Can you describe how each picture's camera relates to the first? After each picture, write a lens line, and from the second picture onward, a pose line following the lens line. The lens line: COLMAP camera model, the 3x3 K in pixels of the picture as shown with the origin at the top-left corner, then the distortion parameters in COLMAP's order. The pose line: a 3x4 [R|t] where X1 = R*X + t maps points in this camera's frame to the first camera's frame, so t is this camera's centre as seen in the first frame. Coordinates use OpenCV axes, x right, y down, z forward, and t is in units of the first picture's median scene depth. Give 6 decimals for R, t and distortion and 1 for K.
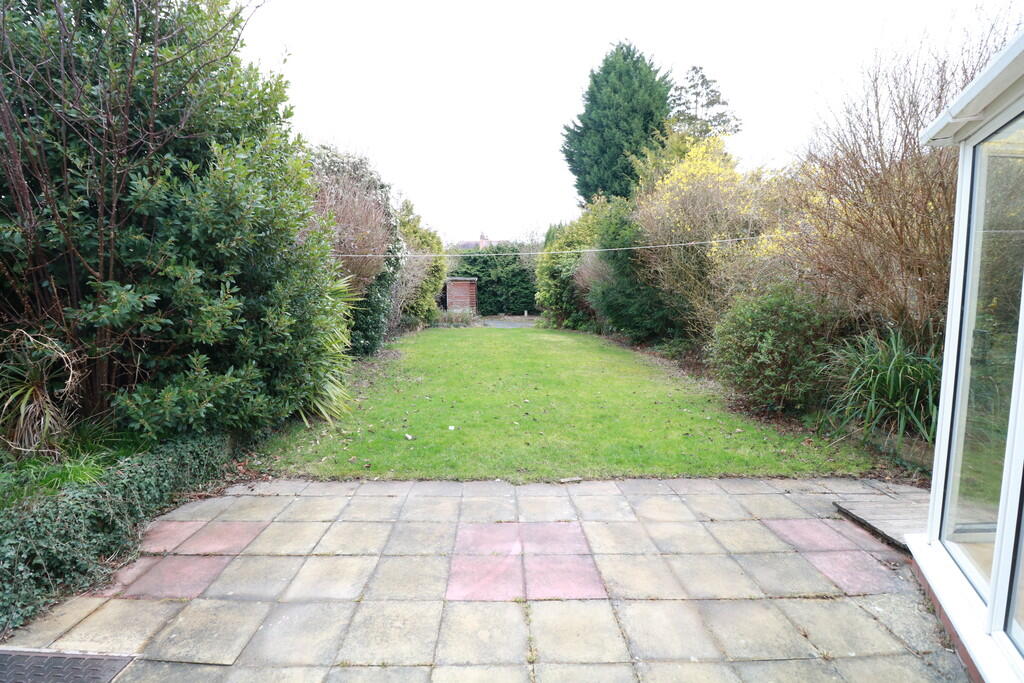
lens RADIAL K [[473.2, 0, 507.6], [0, 473.2, 333.6], [0, 0, 1]] dist [0.000679, -0.013088]
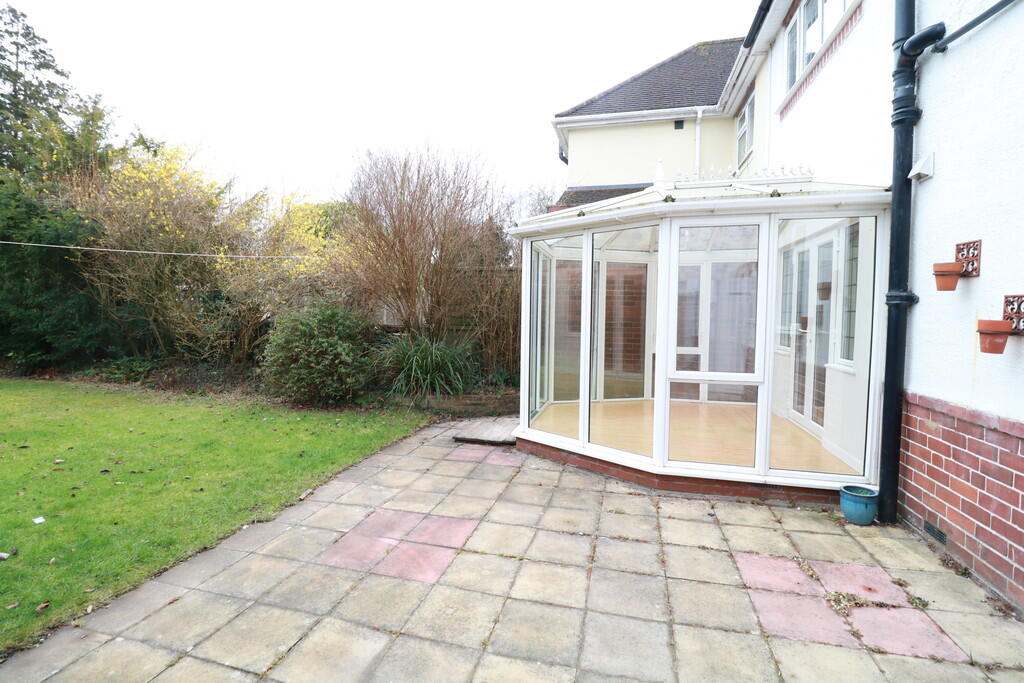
lens RADIAL K [[473.2, 0, 507.6], [0, 473.2, 333.6], [0, 0, 1]] dist [0.000679, -0.013088]
pose [[0.277756, -0.048297, 0.959437, -0.691124], [0.070245, 0.997083, 0.029856, -0.025707], [-0.958080, 0.059103, 0.280338, 0.303448]]
